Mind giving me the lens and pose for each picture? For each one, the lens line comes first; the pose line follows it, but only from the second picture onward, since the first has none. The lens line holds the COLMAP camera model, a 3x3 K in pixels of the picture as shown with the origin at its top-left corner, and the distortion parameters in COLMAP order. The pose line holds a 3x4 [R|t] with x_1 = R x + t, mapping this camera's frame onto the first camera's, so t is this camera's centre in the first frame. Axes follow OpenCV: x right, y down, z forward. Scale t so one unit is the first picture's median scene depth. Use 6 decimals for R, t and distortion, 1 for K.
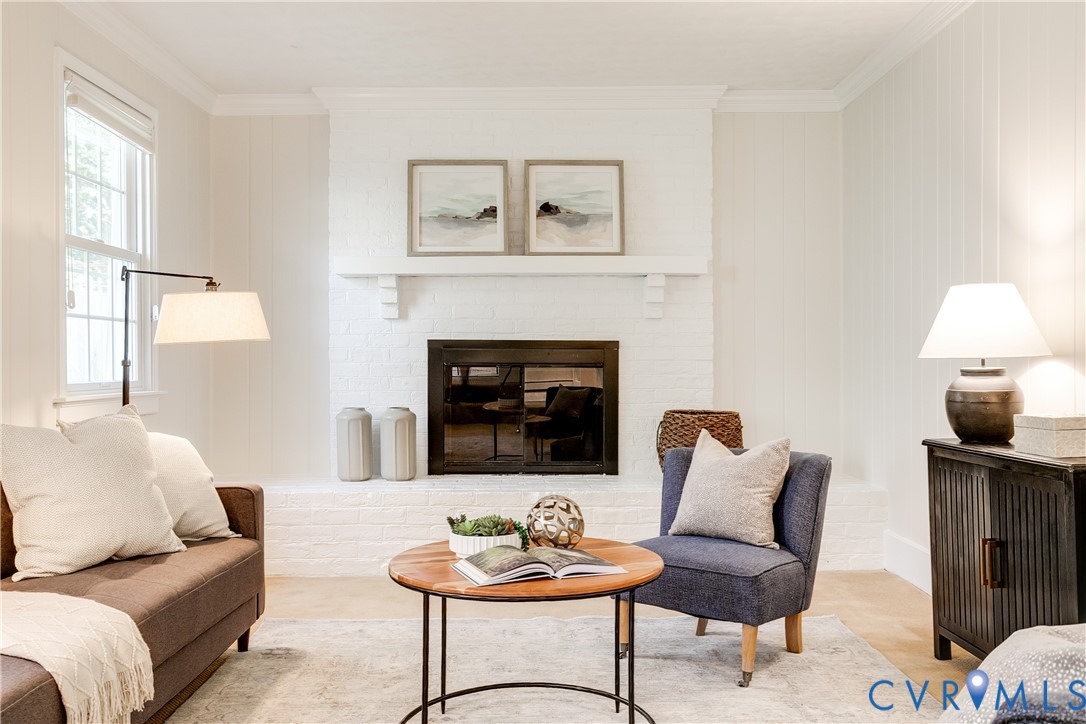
lens RADIAL K [[927.6, 0, 543.1], [0, 927.6, 360.3], [0, 0, 1]] dist [-0.048382, -0.001222]
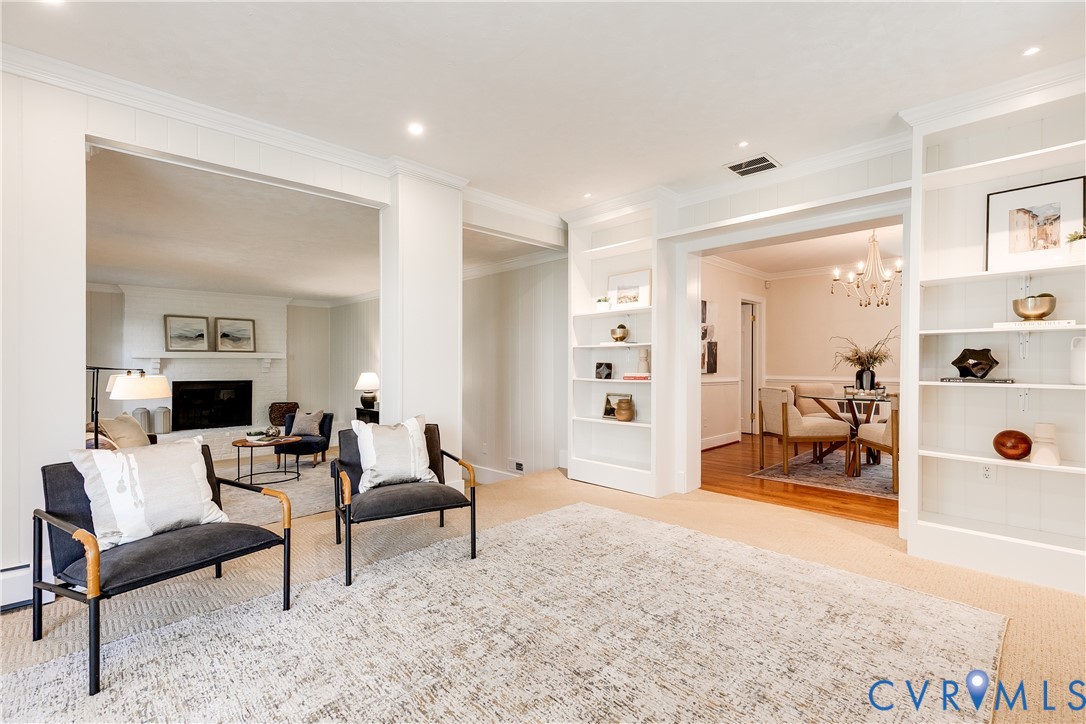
lens RADIAL K [[498.8, 0, 544.4], [0, 498.8, 363.6], [0, 0, 1]] dist [0.003632, -0.000398]
pose [[0.726268, 0.001170, 0.687410, -0.341904], [-0.002638, 0.999996, 0.001085, -0.079417], [-0.687406, -0.002601, 0.726268, -0.812161]]
